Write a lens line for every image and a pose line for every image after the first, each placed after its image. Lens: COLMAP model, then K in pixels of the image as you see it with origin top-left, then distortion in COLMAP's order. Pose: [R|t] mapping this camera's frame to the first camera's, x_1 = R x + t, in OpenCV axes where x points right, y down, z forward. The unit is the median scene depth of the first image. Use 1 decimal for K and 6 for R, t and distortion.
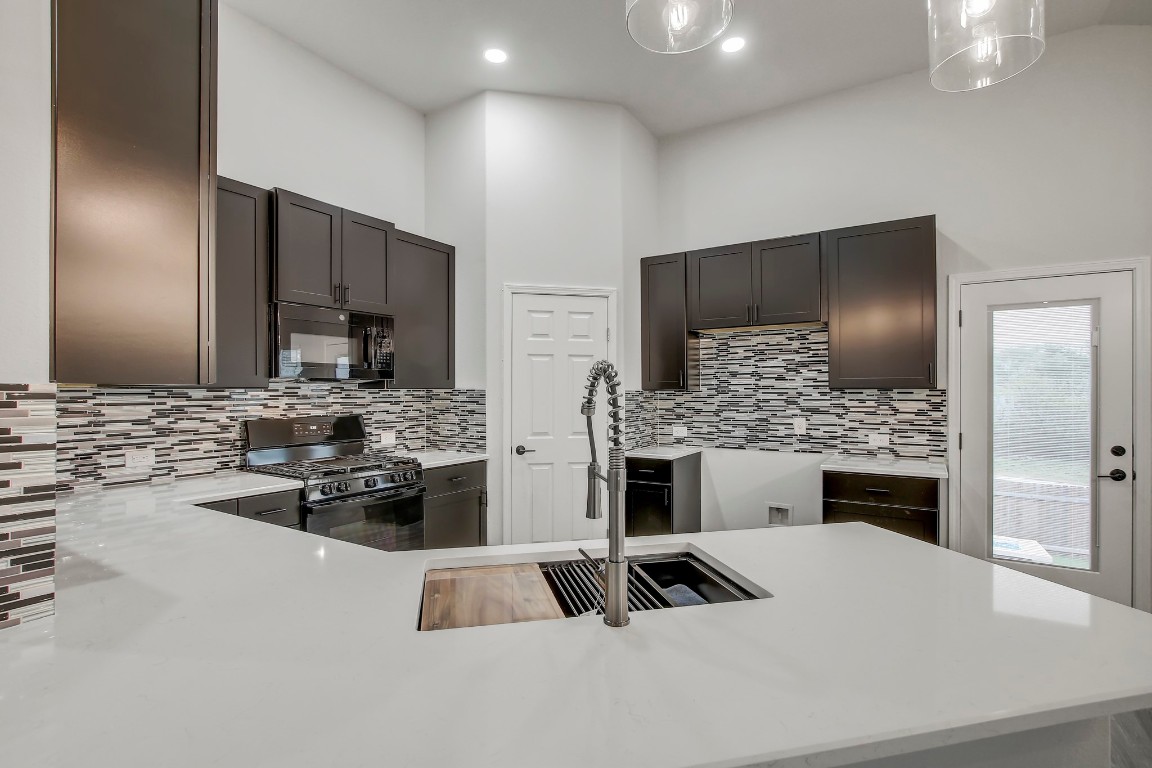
lens RADIAL K [[554.0, 0, 578.4], [0, 554.0, 392.3], [0, 0, 1]] dist [-0.001445, -0.000246]
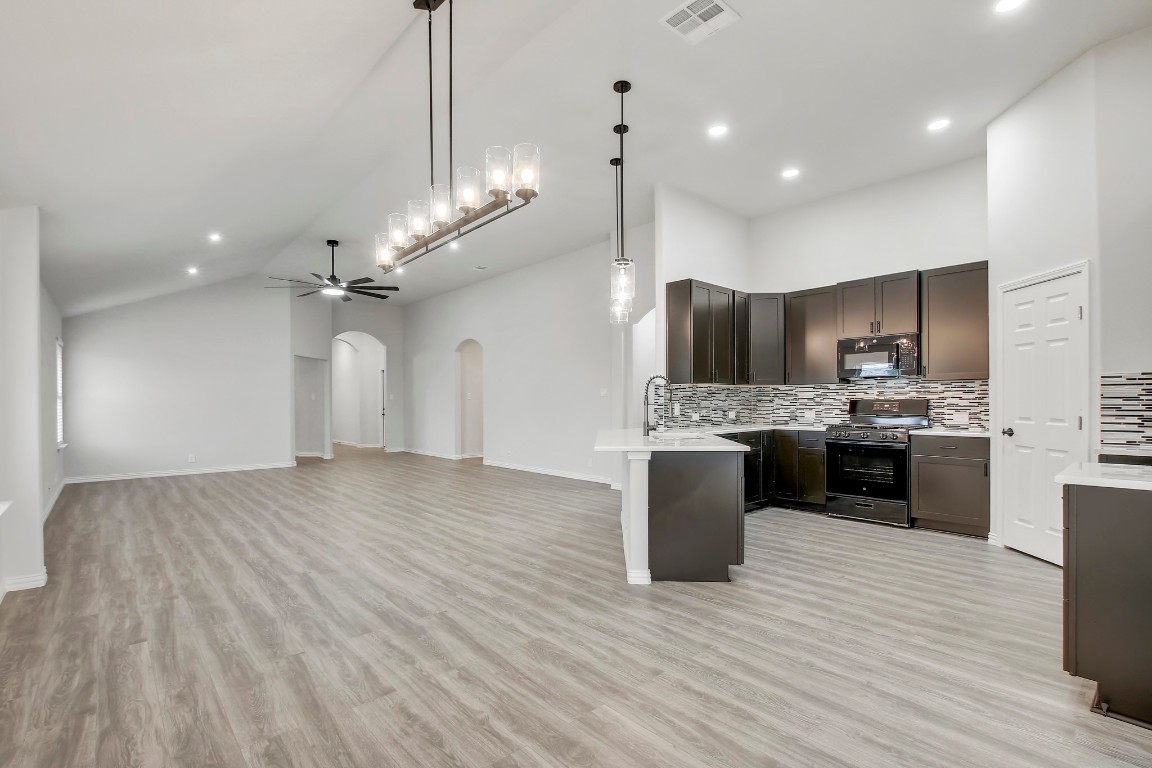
lens RADIAL K [[533.8, 0, 577.0], [0, 533.8, 404.1], [0, 0, 1]] dist [-0.013825, 0.000731]
pose [[-0.278262, 0.008845, -0.960465, 1.351320], [0.004260, 0.999959, 0.007975, 0.041842], [0.960496, -0.001872, -0.278288, 0.544638]]
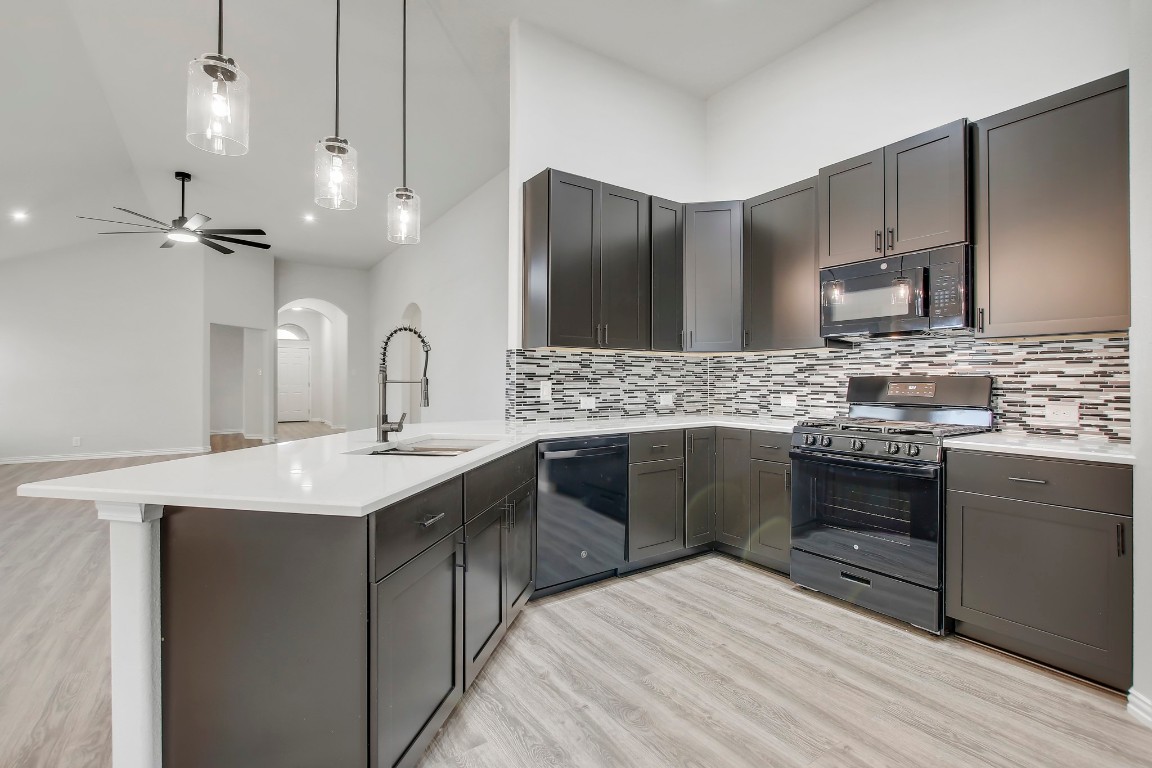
lens RADIAL K [[532.9, 0, 577.9], [0, 532.9, 379.4], [0, 0, 1]] dist [-0.010868, 0.000420]
pose [[-0.401518, 0.001767, -0.915850, 0.554999], [-0.001651, 0.999995, 0.002653, 0.048822], [0.915850, 0.002577, -0.401513, 0.848024]]
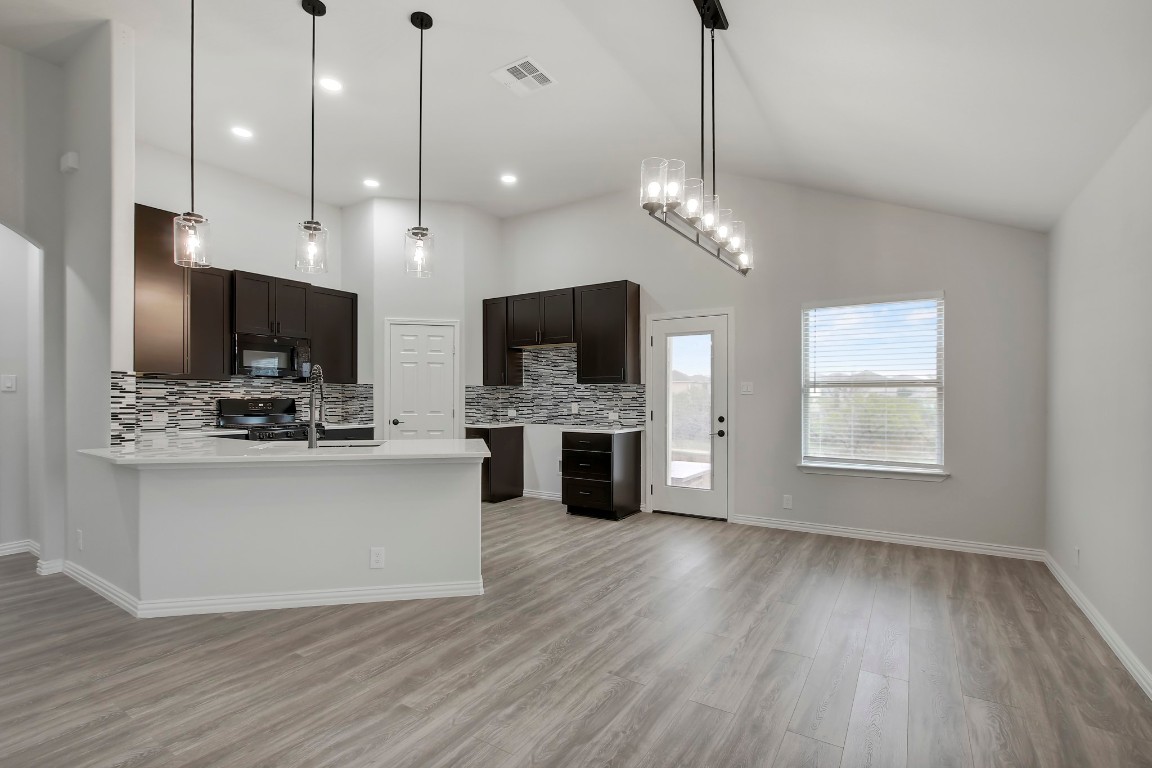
lens RADIAL K [[530.2, 0, 578.5], [0, 530.2, 400.6], [0, 0, 1]] dist [-0.018584, -0.000054]
pose [[0.999944, 0.003934, -0.009859, 0.515040], [-0.003898, 0.999986, 0.003589, 0.040905], [0.009873, -0.003550, 0.999945, -0.609774]]
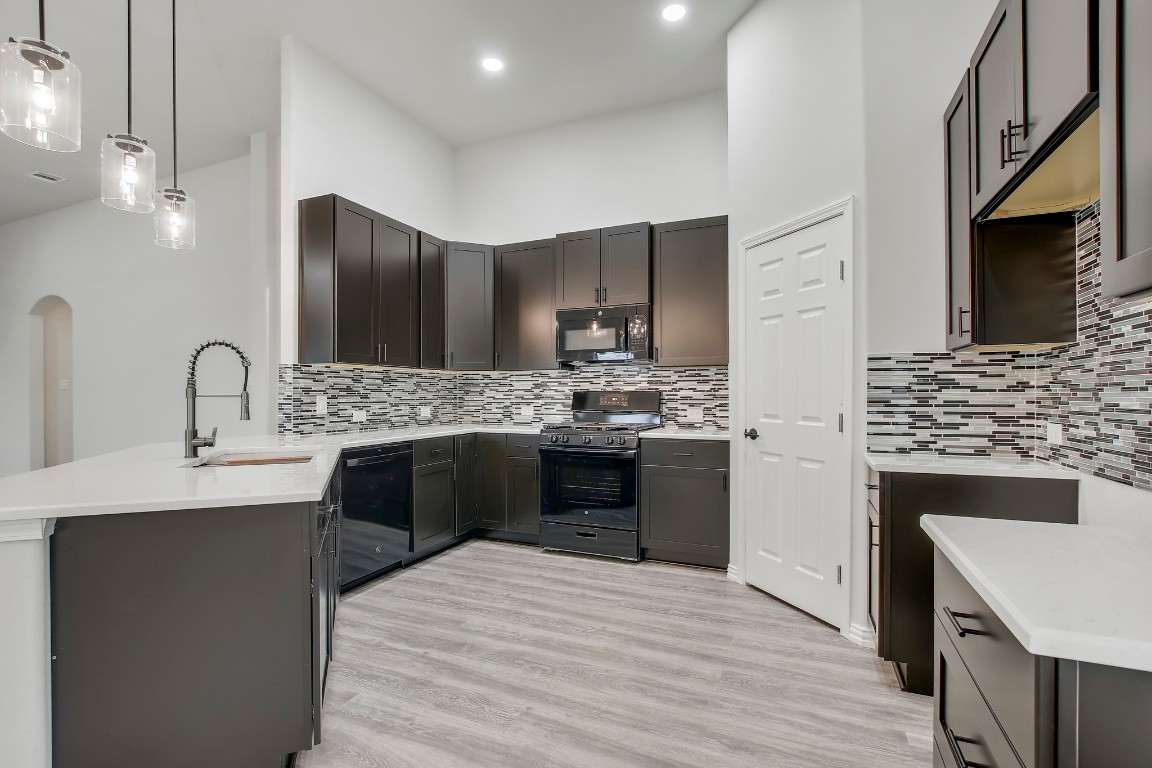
lens RADIAL K [[533.8, 0, 577.0], [0, 533.8, 404.1], [0, 0, 1]] dist [-0.013825, 0.000731]
pose [[0.150163, 0.020255, -0.988454, 0.764549], [-0.000603, 0.999792, 0.020396, 0.049891], [0.988661, -0.002467, 0.150144, 0.723803]]
